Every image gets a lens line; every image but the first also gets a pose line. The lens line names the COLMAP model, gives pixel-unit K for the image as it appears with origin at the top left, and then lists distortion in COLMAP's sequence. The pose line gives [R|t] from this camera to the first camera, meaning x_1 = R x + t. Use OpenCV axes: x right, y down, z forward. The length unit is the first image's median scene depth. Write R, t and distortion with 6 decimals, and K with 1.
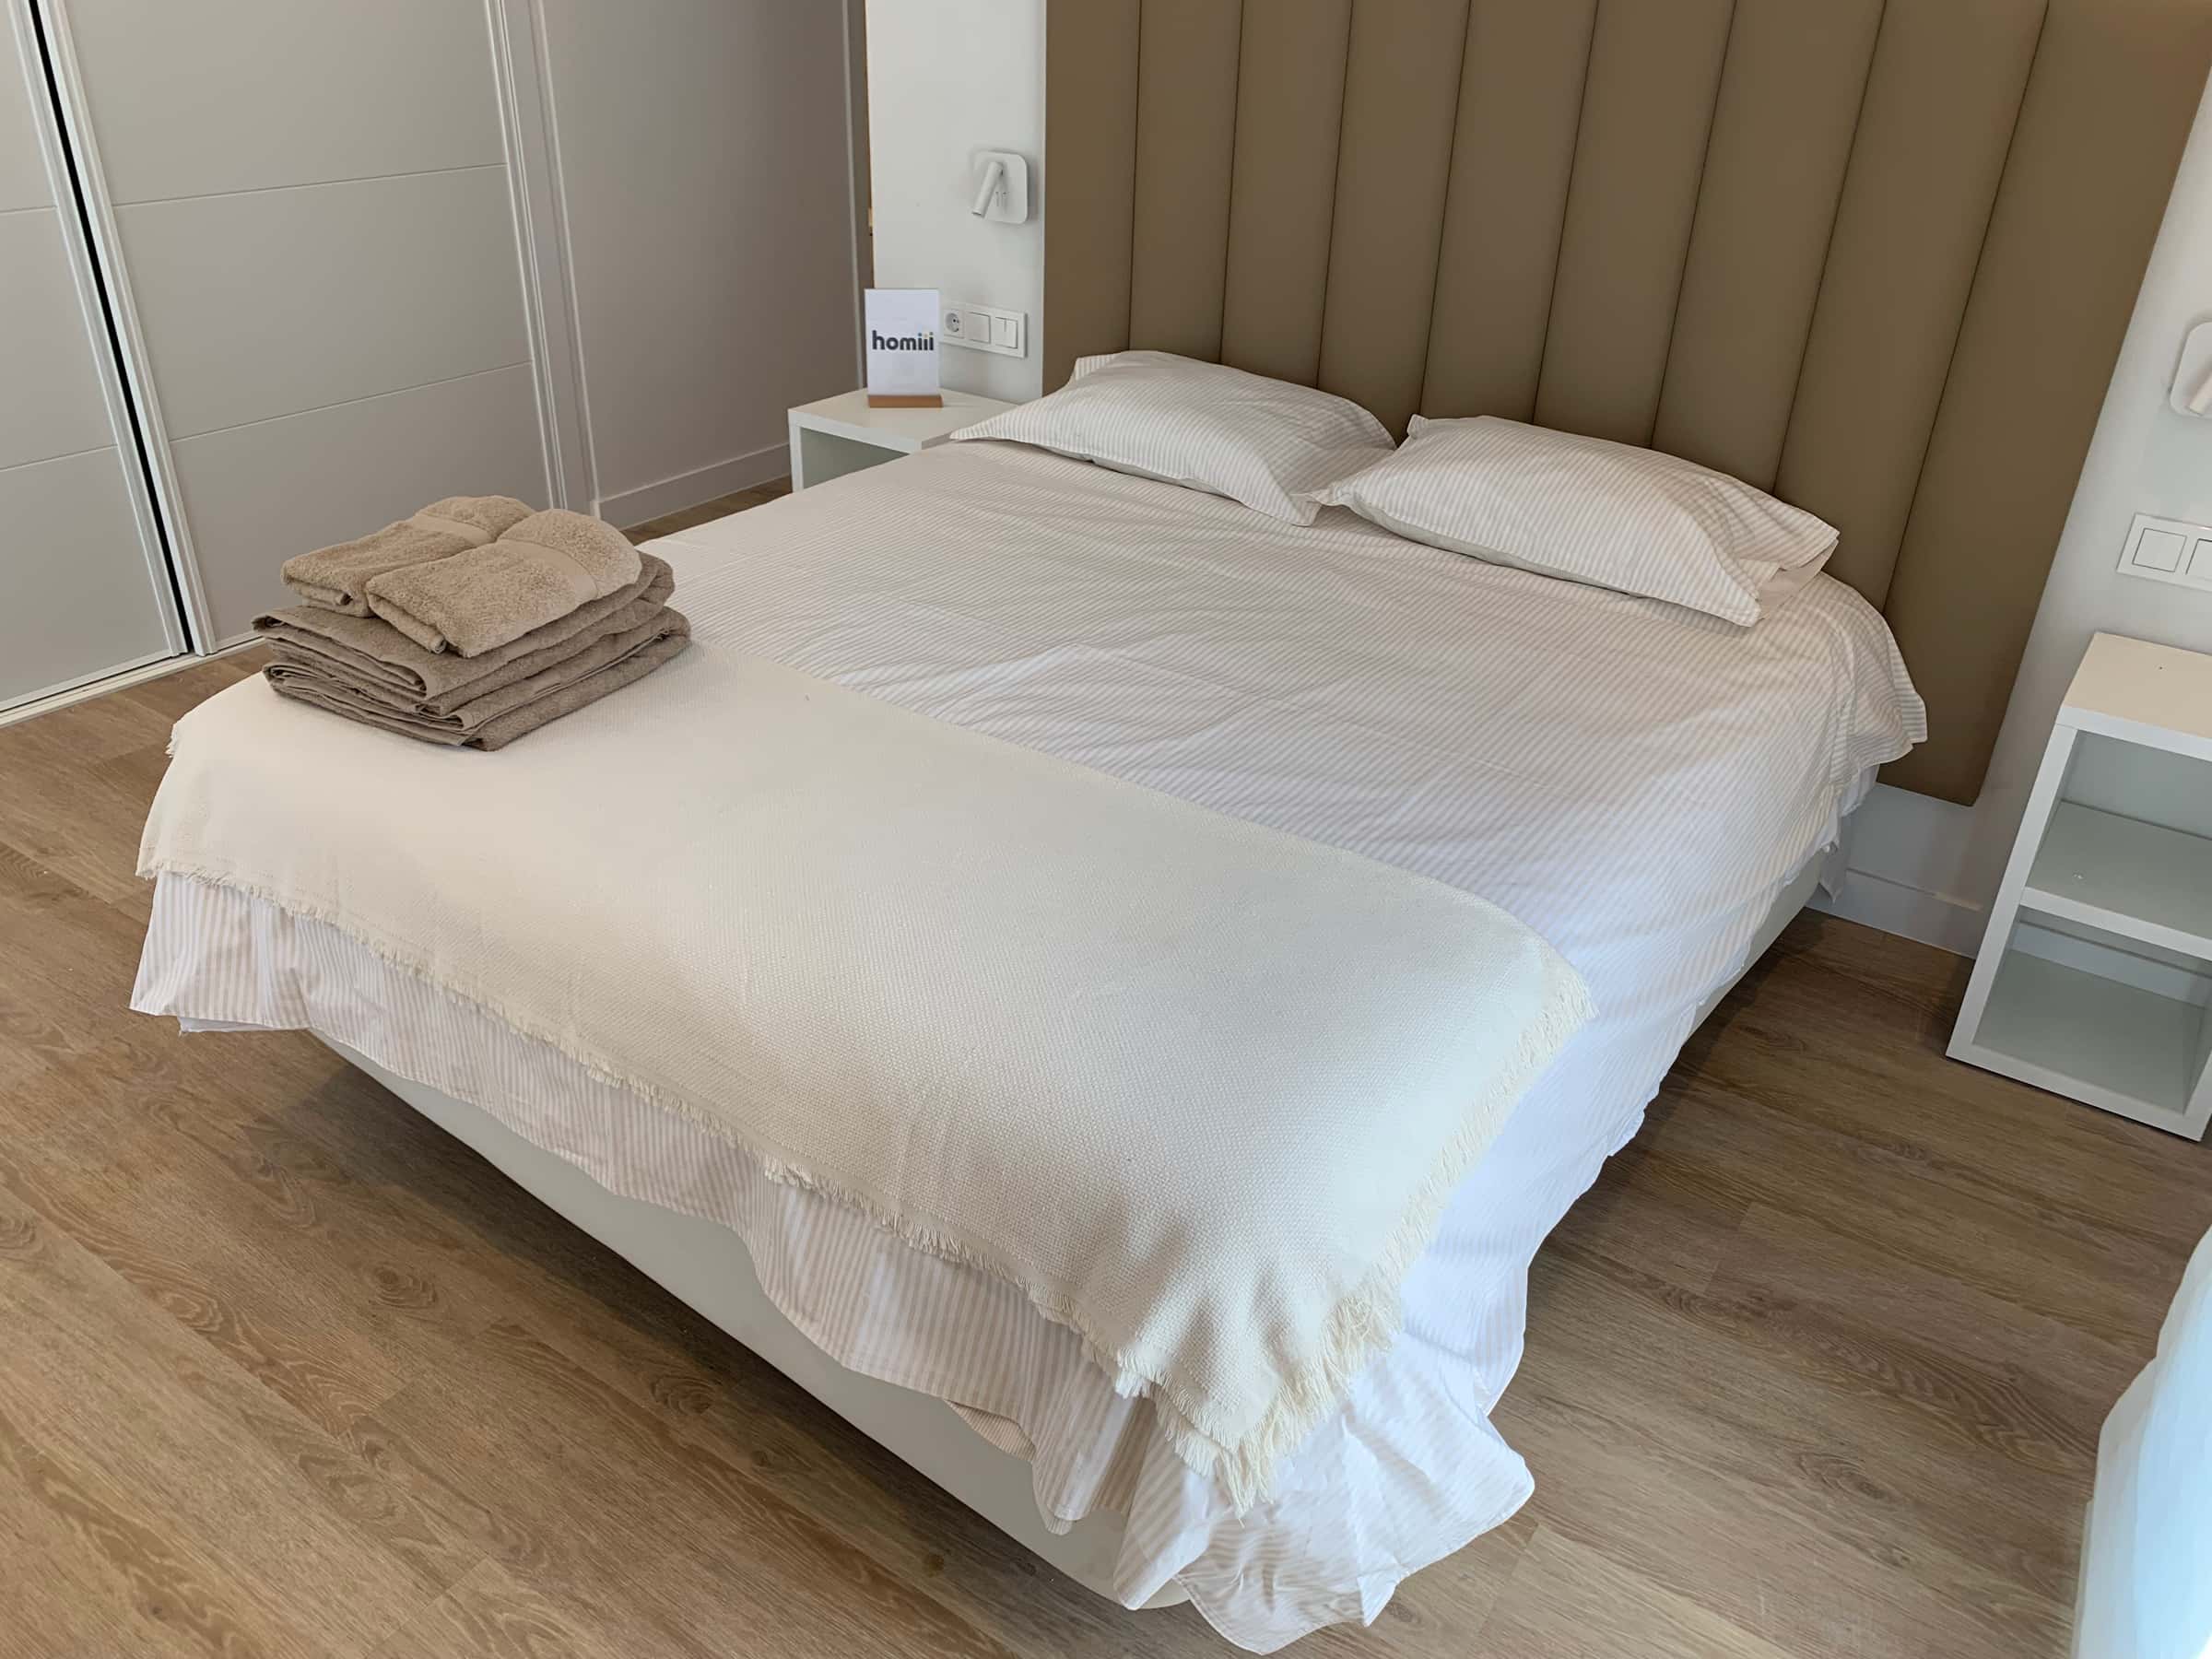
lens RADIAL K [[1701.3, 0, 1133.0], [0, 1701.3, 857.7], [0, 0, 1]] dist [0.123043, -0.203732]
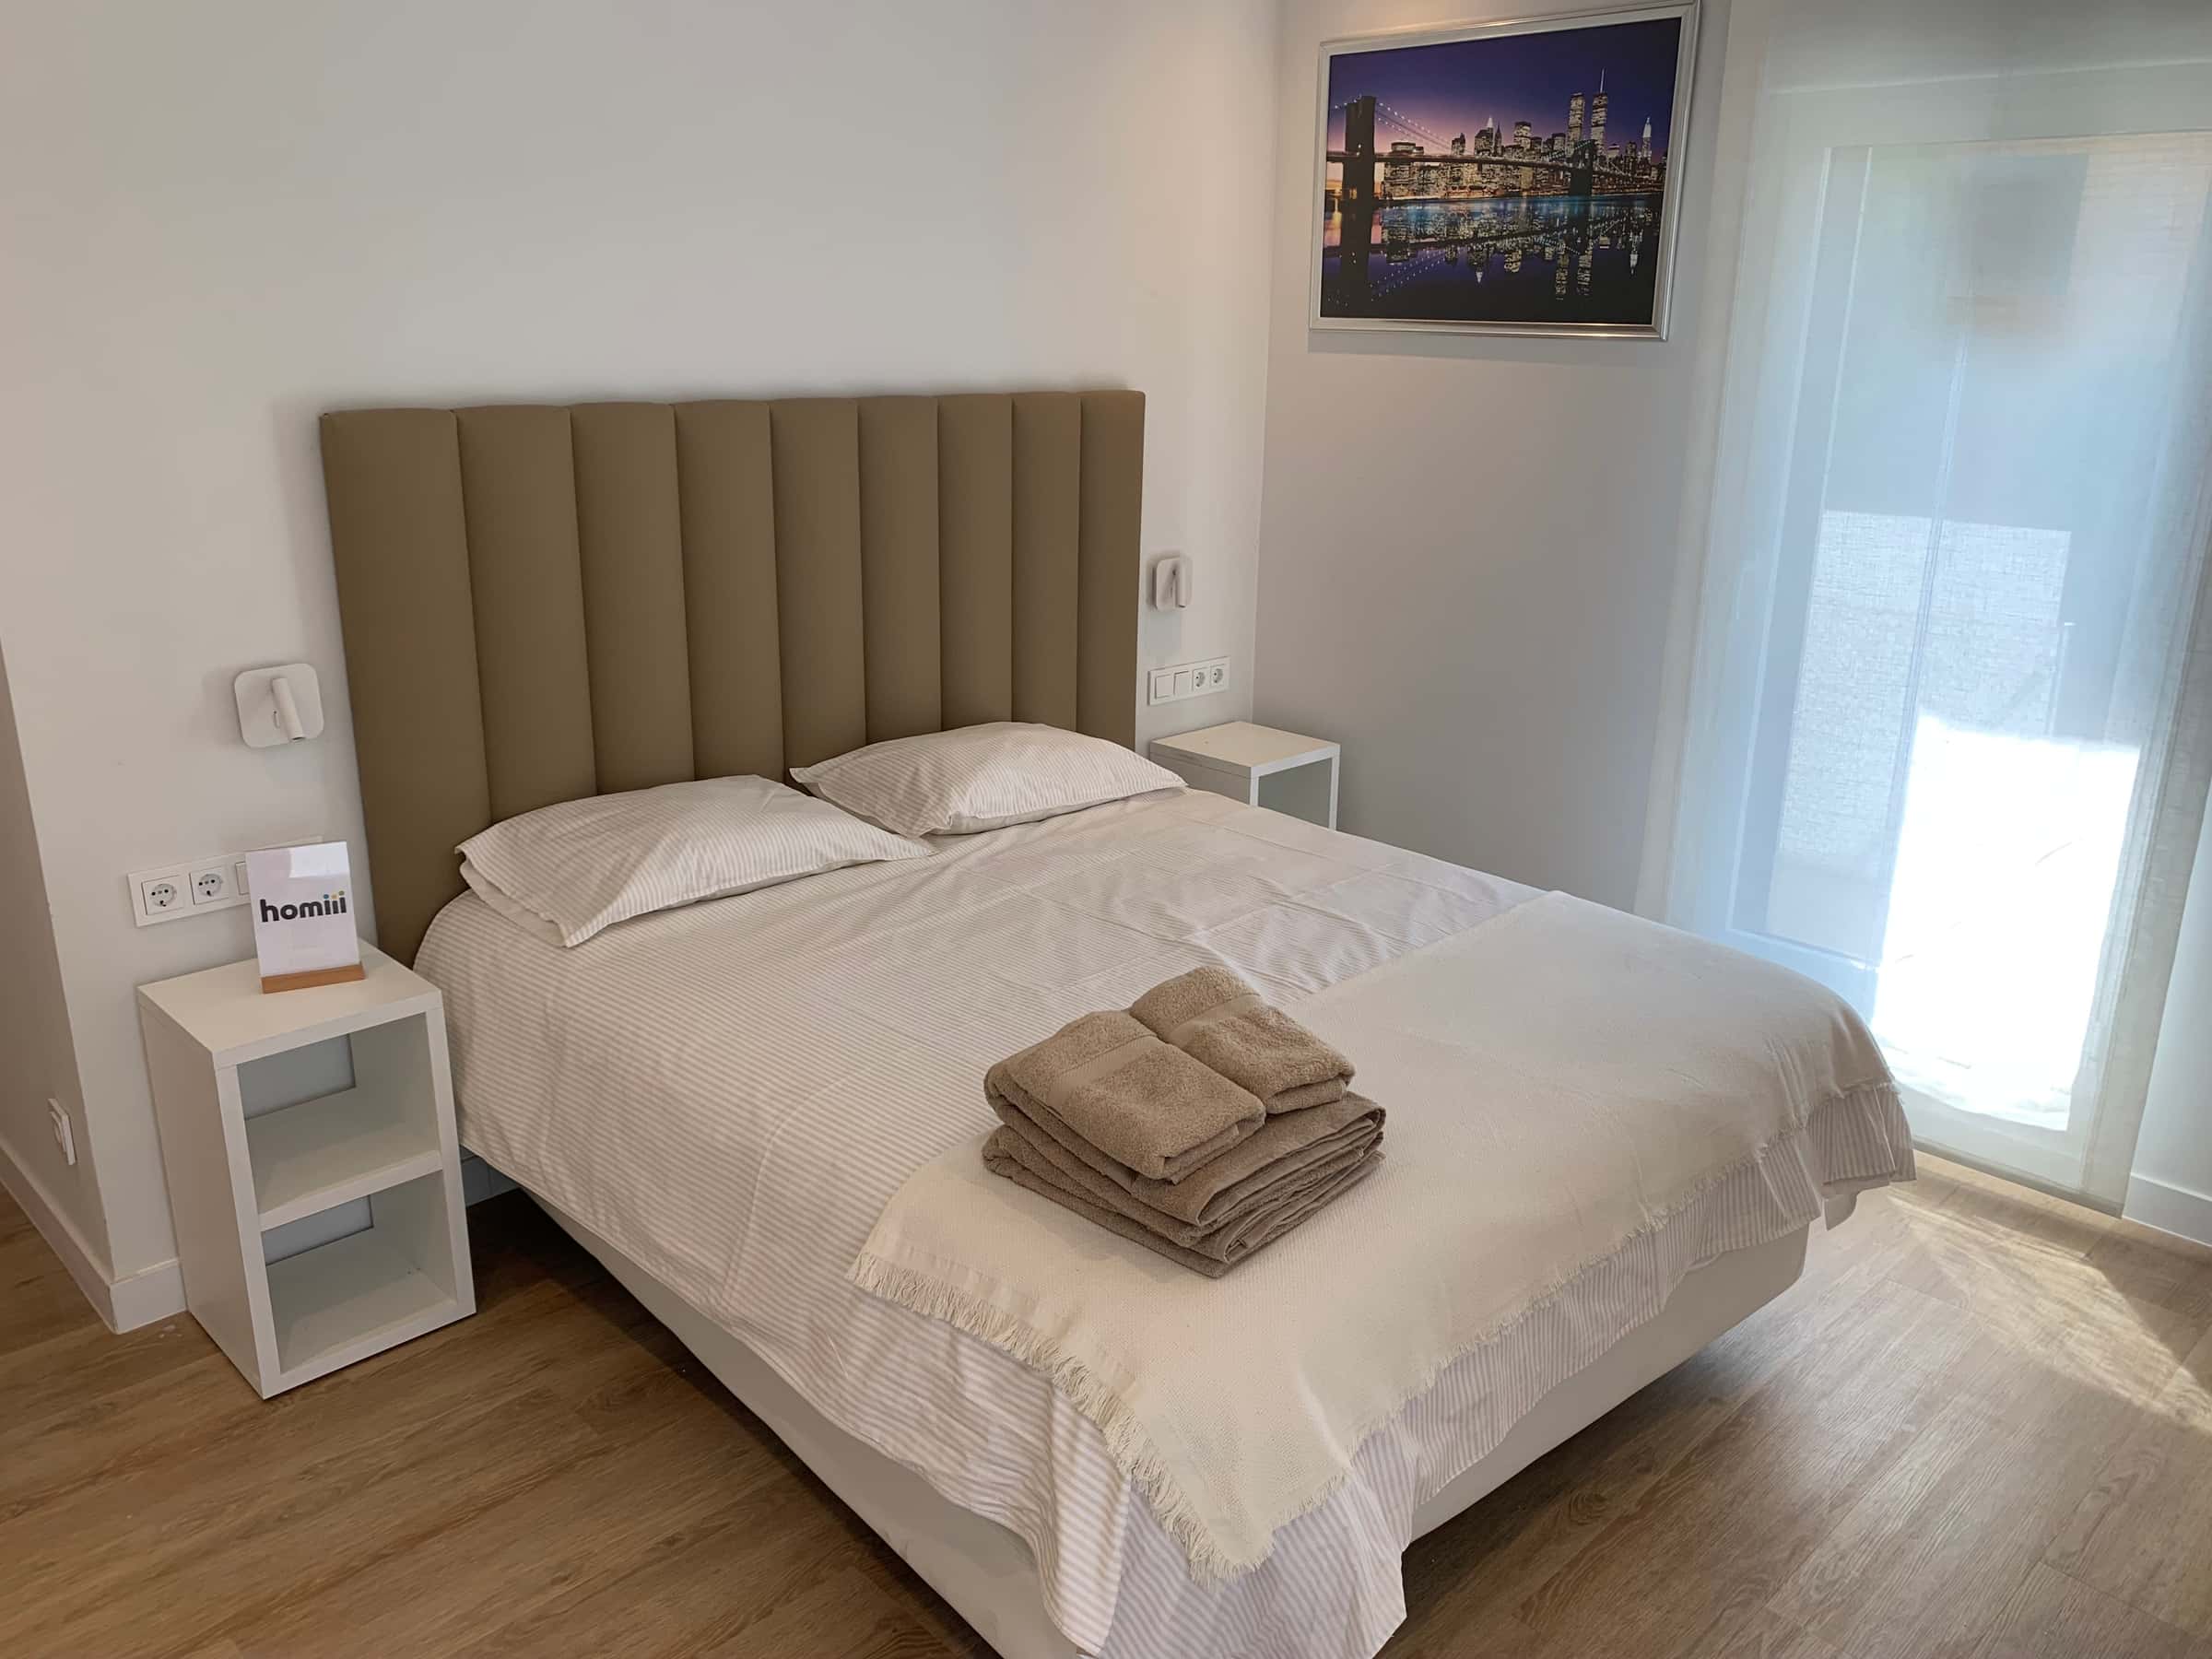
lens RADIAL K [[1701.3, 0, 1133.0], [0, 1701.3, 857.7], [0, 0, 1]] dist [0.123043, -0.203732]
pose [[0.181880, -0.334998, 0.924498, -1.067822], [0.469646, 0.855608, 0.217640, -0.423116], [-0.863917, 0.394602, 0.312949, 0.564648]]
